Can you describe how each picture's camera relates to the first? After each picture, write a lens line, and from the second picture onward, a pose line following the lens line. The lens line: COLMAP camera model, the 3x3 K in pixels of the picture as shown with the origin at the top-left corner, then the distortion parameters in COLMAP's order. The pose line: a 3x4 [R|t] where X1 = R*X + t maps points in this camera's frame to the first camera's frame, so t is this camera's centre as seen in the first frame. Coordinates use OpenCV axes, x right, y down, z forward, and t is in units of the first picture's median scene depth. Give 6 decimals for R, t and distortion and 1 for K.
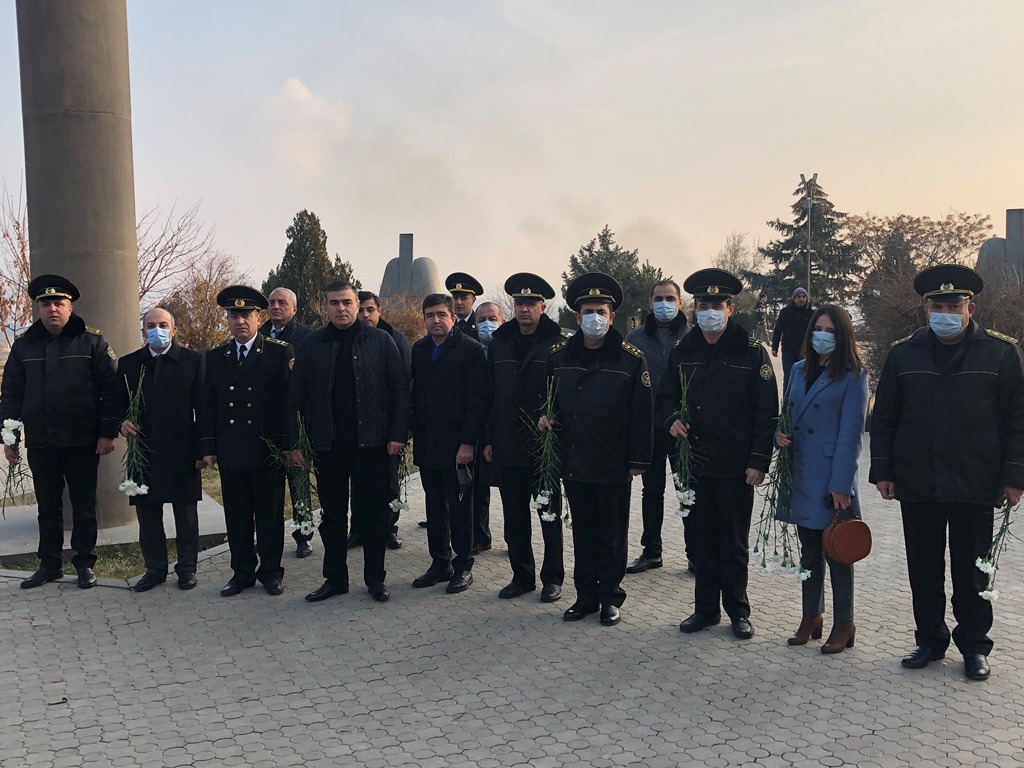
lens RADIAL K [[1119.8, 0, 510.8], [0, 1119.8, 379.2], [0, 0, 1]] dist [0.024925, 0.000000]
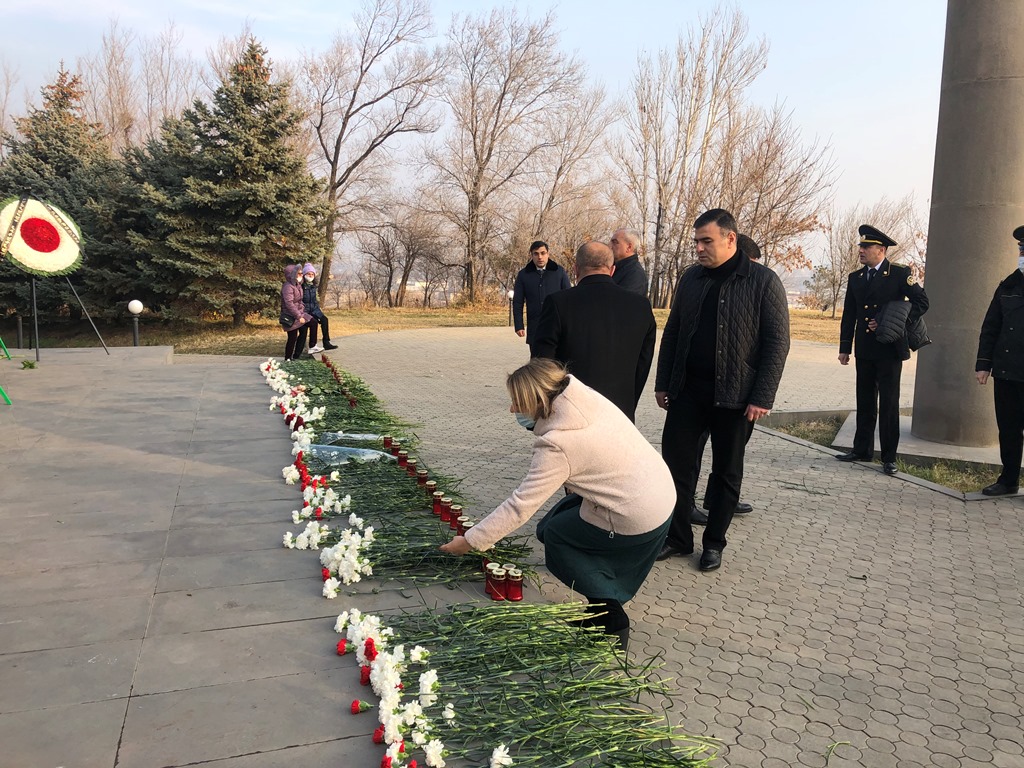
lens RADIAL K [[810.9, 0, 514.7], [0, 810.9, 374.6], [0, 0, 1]] dist [0.052032, -0.056213]
pose [[0.611637, 0.128246, -0.780675, 0.007749], [-0.083870, 0.991724, 0.097206, 0.022081], [0.786681, 0.006020, 0.617331, 0.156184]]
